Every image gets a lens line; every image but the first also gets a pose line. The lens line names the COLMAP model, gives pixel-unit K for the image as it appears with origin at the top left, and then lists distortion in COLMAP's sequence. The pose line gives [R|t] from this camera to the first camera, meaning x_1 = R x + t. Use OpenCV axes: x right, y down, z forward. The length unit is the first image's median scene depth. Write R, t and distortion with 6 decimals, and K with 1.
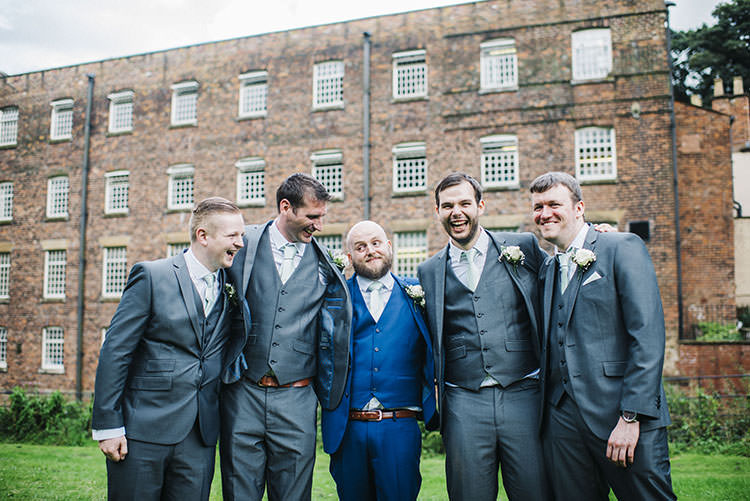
lens RADIAL K [[782.4, 0, 371.1], [0, 782.4, 249.8], [0, 0, 1]] dist [-0.065649, 0.000000]
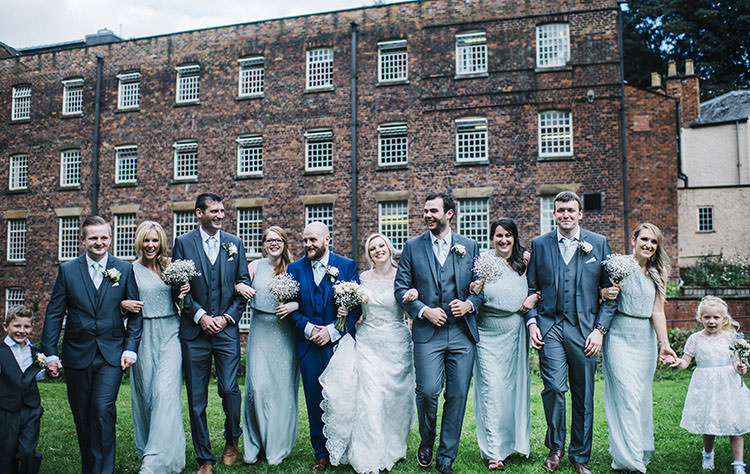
lens RADIAL K [[795.9, 0, 372.9], [0, 795.9, 234.4], [0, 0, 1]] dist [-0.084126, 0.000000]
pose [[0.999665, -0.001886, 0.025803, -0.008458], [0.001021, 0.999438, 0.033516, -0.013937], [-0.025852, -0.033479, 0.999105, -0.144166]]
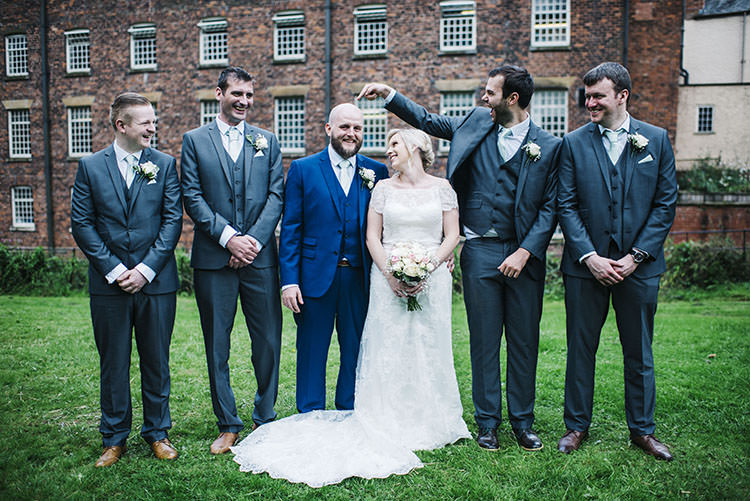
lens RADIAL K [[782.4, 0, 374.1], [0, 782.4, 263.5], [0, 0, 1]] dist [-0.065649, 0.000000]
pose [[0.998458, -0.000880, 0.055511, -0.002274], [-0.010101, 0.980308, 0.197217, -0.006934], [-0.054591, -0.197473, 0.978787, -0.051841]]
